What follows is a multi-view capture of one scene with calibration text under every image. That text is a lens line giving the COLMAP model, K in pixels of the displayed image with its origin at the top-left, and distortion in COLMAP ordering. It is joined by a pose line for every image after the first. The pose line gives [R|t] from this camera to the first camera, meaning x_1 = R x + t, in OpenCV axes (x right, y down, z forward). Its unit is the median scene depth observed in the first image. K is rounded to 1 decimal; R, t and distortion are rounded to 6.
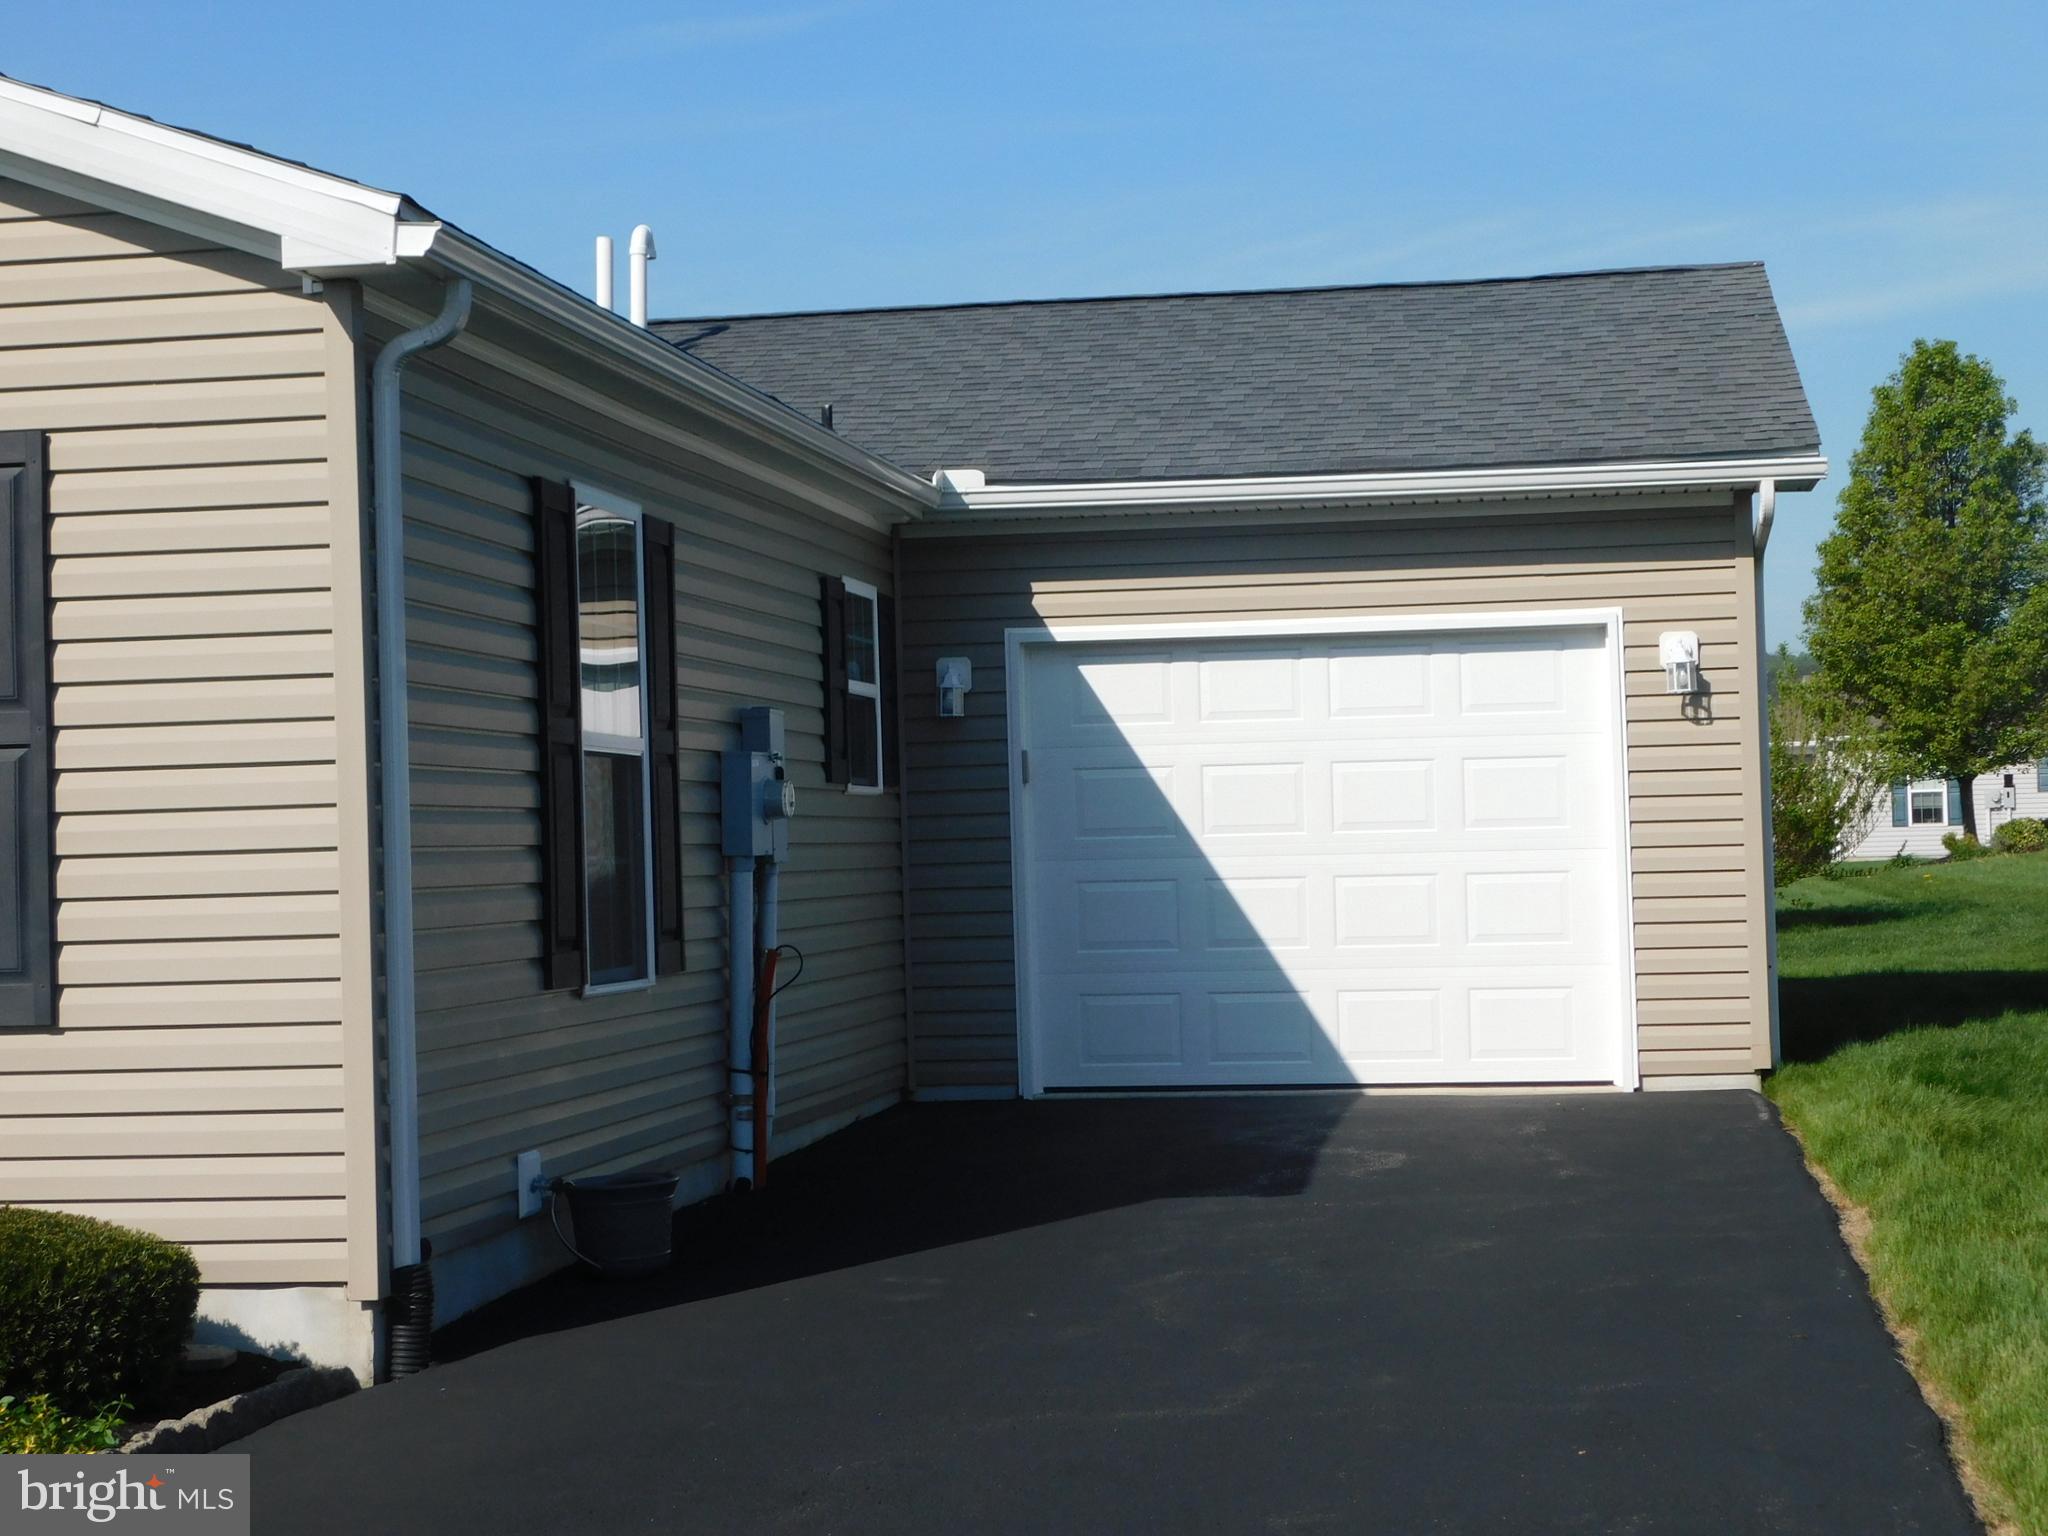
lens RADIAL K [[3520.3, 0, 1027.5], [0, 3520.3, 769.9], [0, 0, 1]] dist [0.040138, 0.000000]
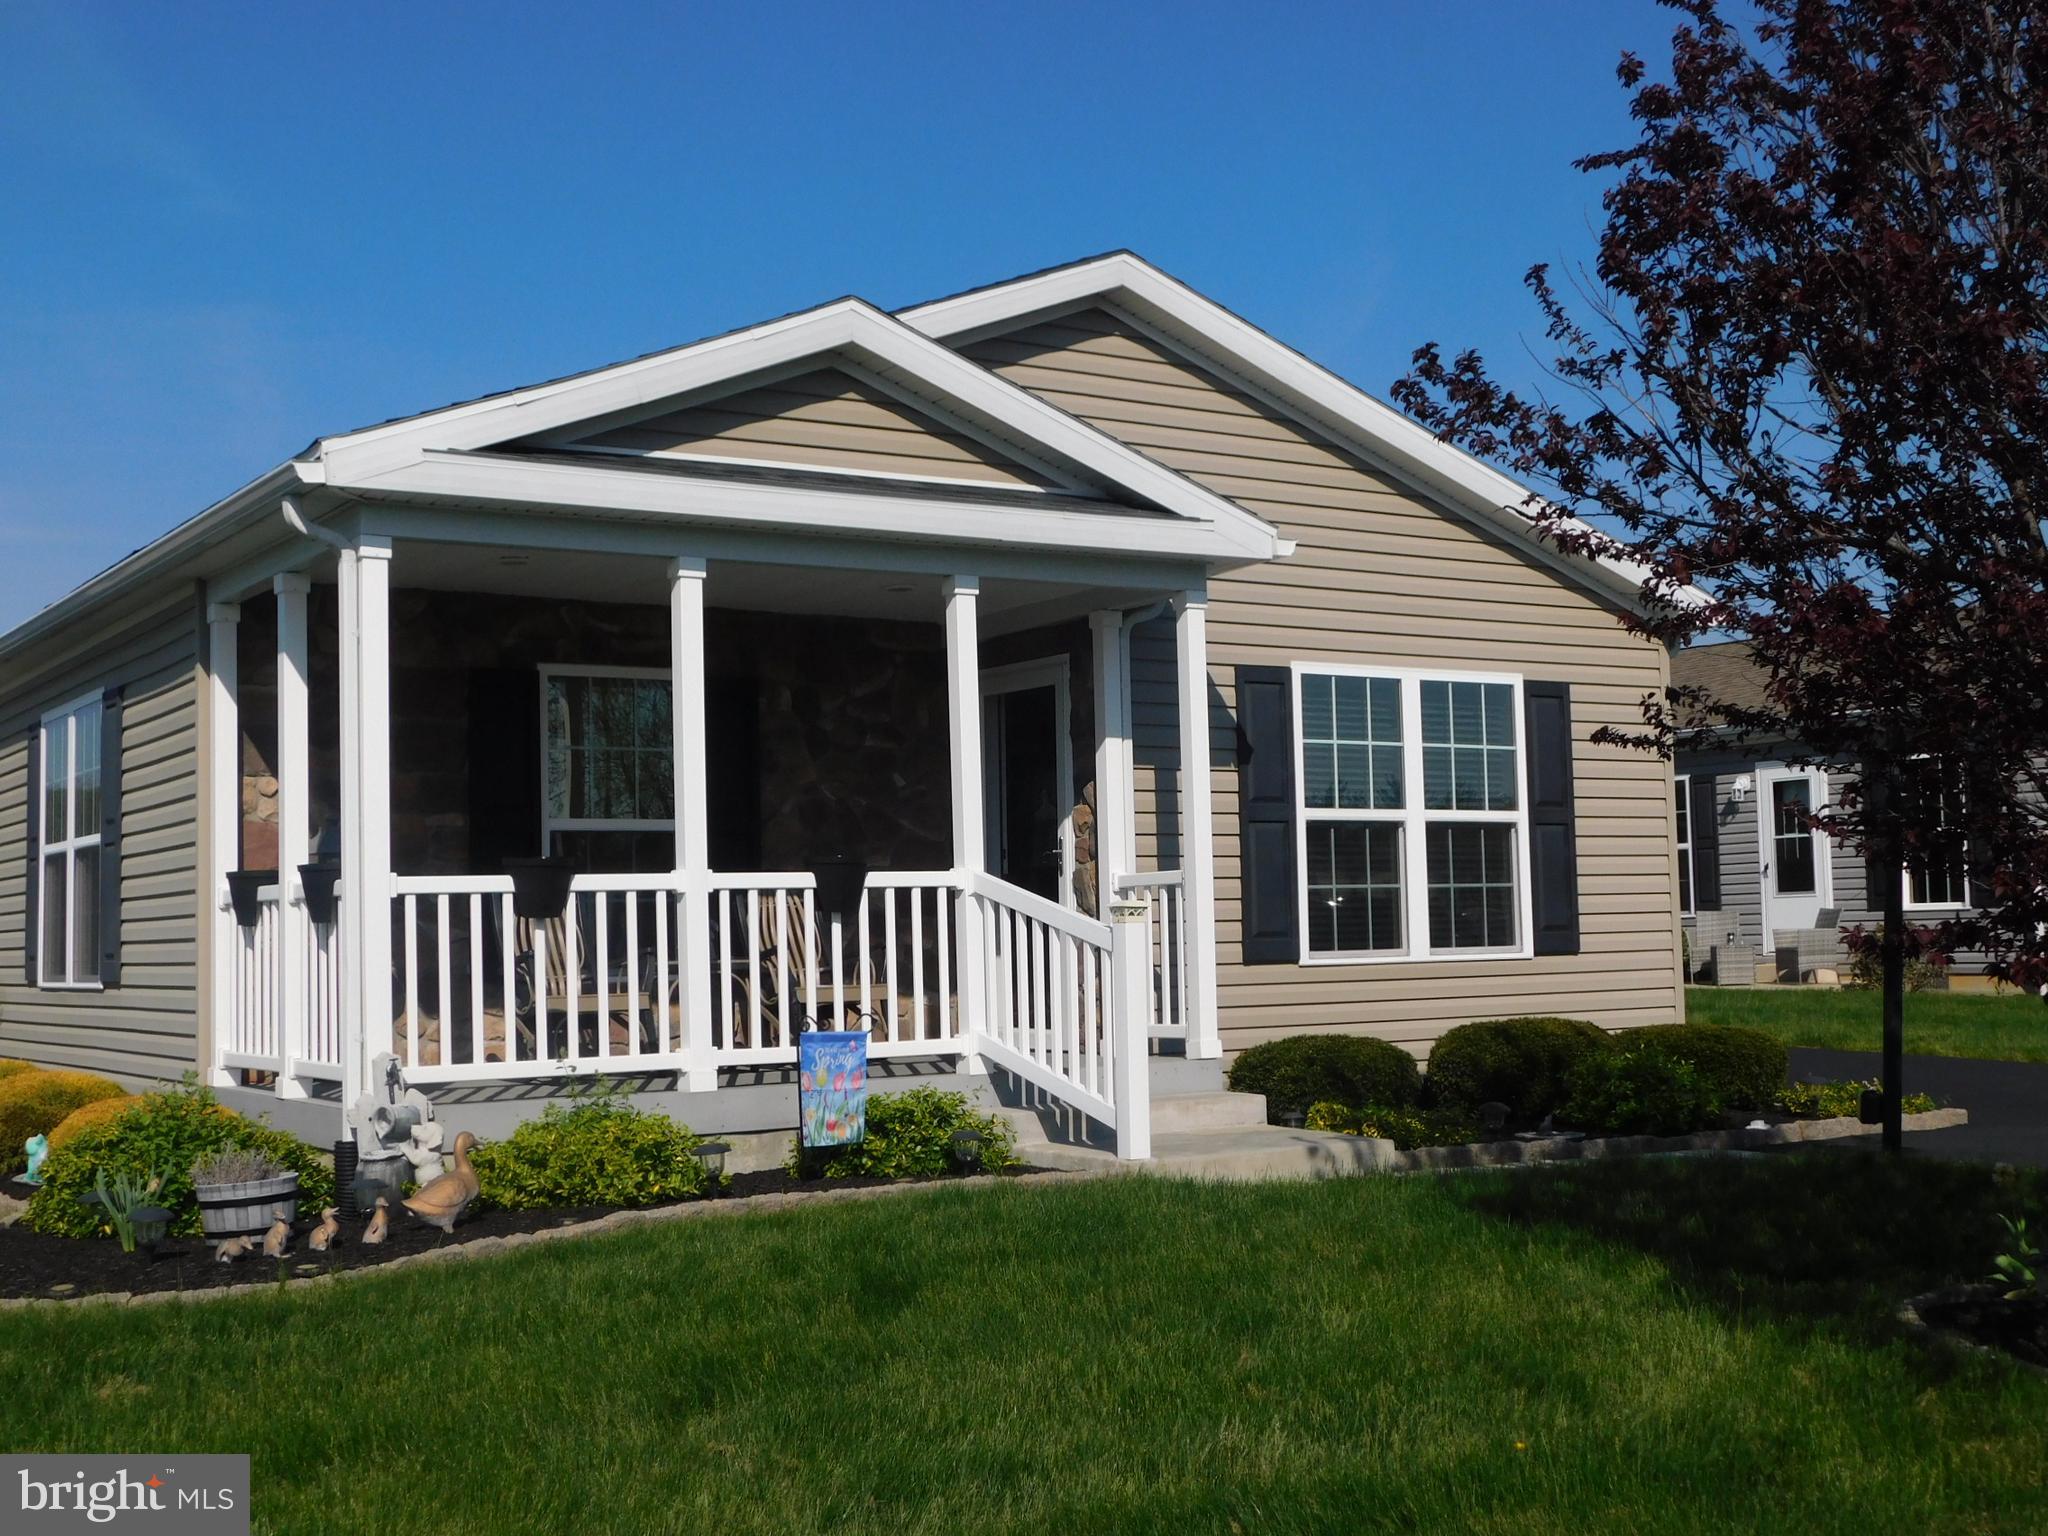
lens RADIAL K [[2397.3, 0, 1034.6], [0, 2397.3, 766.8], [0, 0, 1]] dist [-0.026467, 0.000000]
pose [[0.745896, 0.059142, 0.663431, -1.185765], [-0.015158, 0.997299, -0.071864, 0.054340], [-0.665890, 0.043547, 0.744778, 0.082040]]
